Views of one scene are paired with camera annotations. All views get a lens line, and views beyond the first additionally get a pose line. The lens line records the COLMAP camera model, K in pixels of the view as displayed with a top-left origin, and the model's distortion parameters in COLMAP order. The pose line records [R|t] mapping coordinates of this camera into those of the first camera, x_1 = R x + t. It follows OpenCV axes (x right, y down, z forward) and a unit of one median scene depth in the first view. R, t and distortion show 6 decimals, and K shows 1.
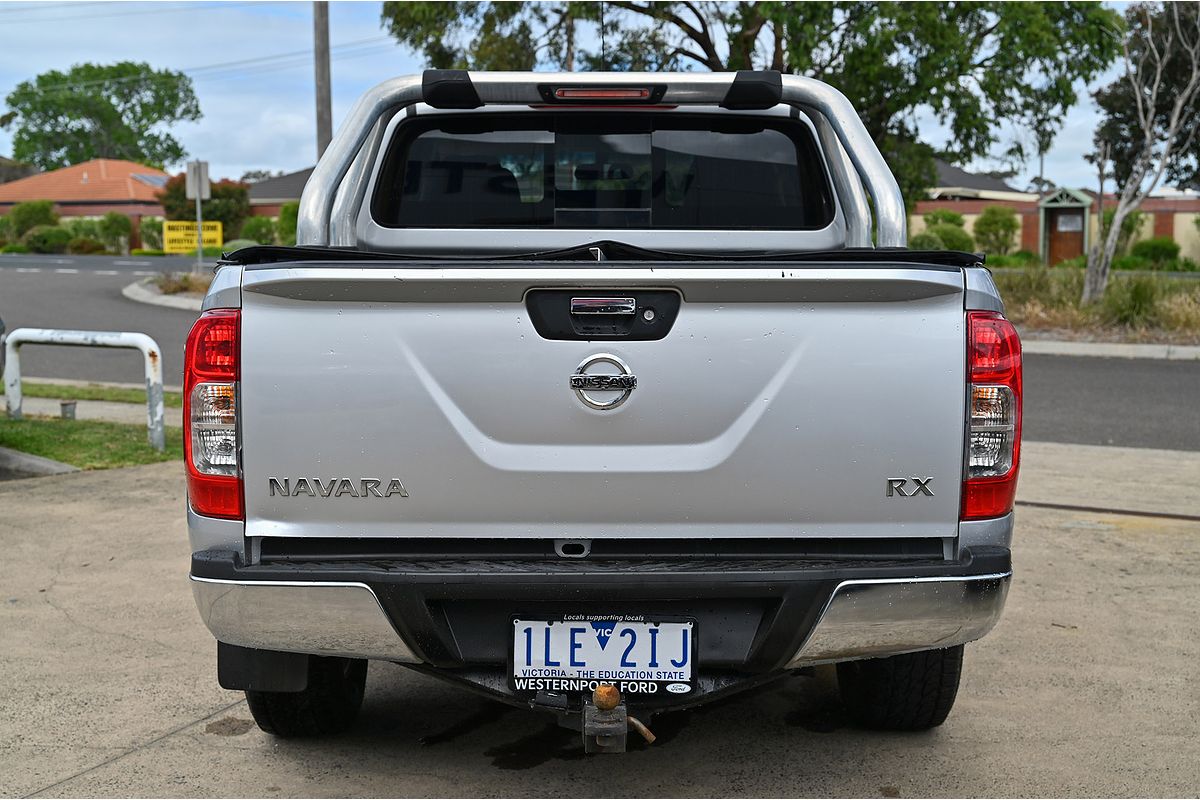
lens RADIAL K [[1586.2, 0, 600.0], [0, 1586.2, 400.0], [0, 0, 1]] dist [0.003695, -0.014099]
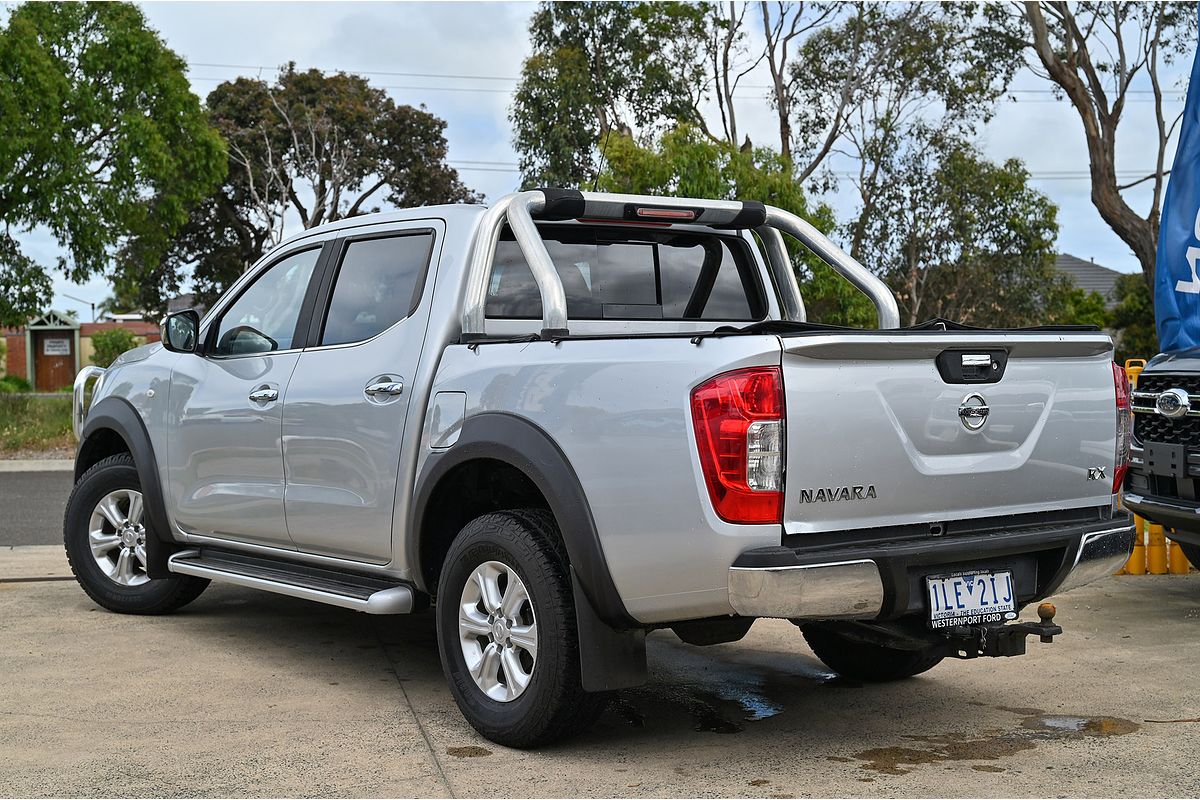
lens RADIAL K [[1693.6, 0, 600.0], [0, 1693.6, 400.0], [0, 0, 1]] dist [-0.011262, -0.003672]
pose [[0.804848, -0.023609, 0.593011, -1.195725], [0.071430, 0.995798, -0.057302, 0.043101], [-0.589166, 0.088478, 0.803153, -0.069234]]
